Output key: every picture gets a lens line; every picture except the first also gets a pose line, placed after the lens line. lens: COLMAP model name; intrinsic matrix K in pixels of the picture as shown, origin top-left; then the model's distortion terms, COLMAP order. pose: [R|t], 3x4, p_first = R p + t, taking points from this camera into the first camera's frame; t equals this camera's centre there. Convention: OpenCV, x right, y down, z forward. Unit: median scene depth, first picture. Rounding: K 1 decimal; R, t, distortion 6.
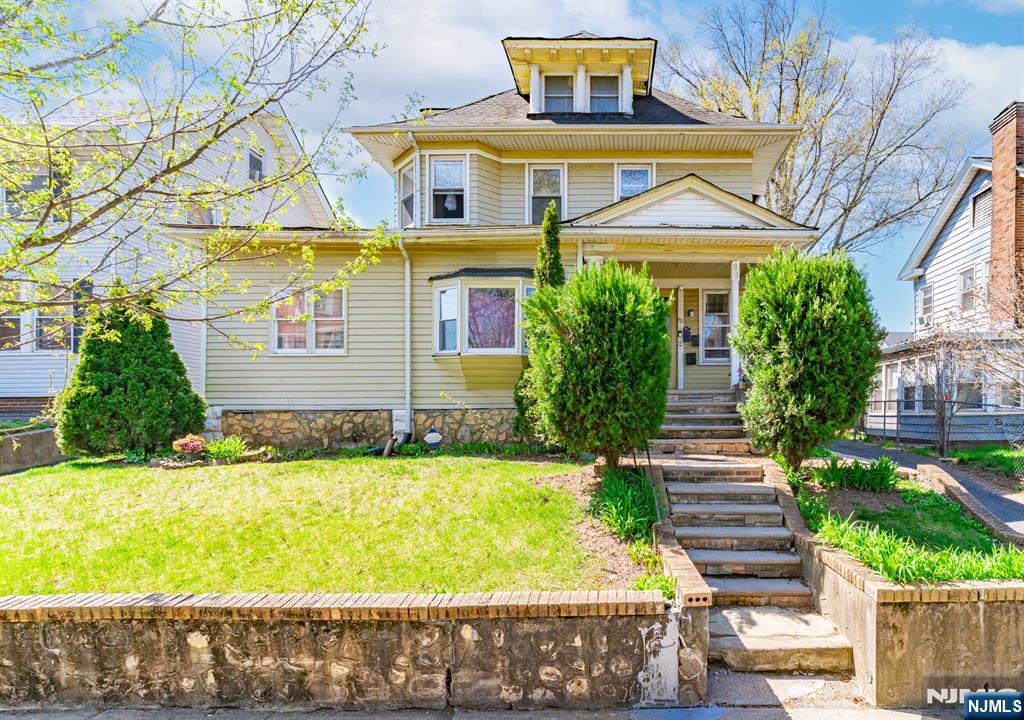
lens RADIAL K [[550.6, 0, 615.1], [0, 550.6, 415.1], [0, 0, 1]] dist [0.003406, -0.001215]
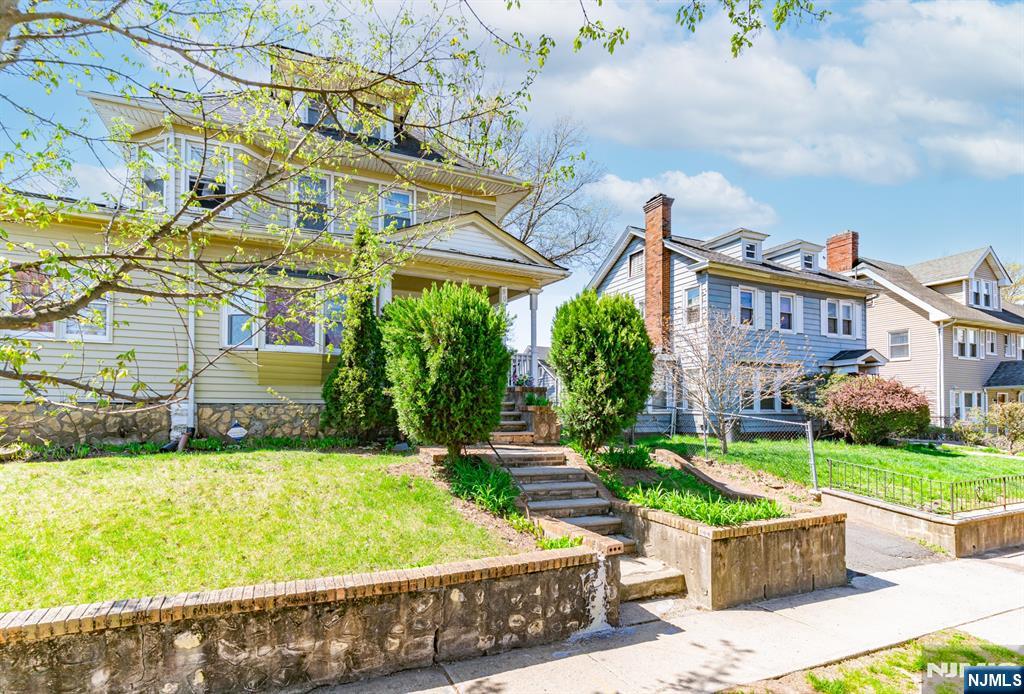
lens RADIAL K [[488.0, 0, 516.6], [0, 488.0, 401.4], [0, 0, 1]] dist [-0.000203, 0.000378]
pose [[0.921687, 0.019236, 0.387457, -0.350980], [-0.011000, 0.999664, -0.023463, 0.000648], [-0.387778, 0.017364, 0.921589, -0.014670]]
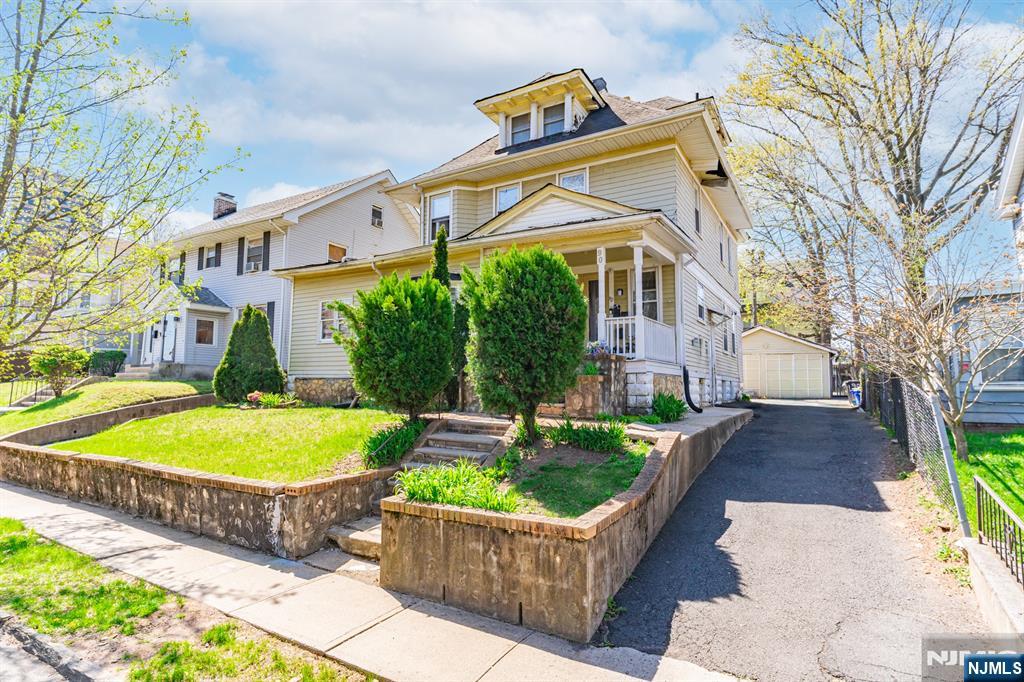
lens RADIAL K [[528.6, 0, 507.7], [0, 528.6, 343.9], [0, 0, 1]] dist [-0.000630, 0.000115]
pose [[0.853438, -0.029953, -0.520333, 0.964000], [-0.015085, 0.996510, -0.082105, 0.015148], [0.520977, 0.077921, 0.850007, -0.012457]]
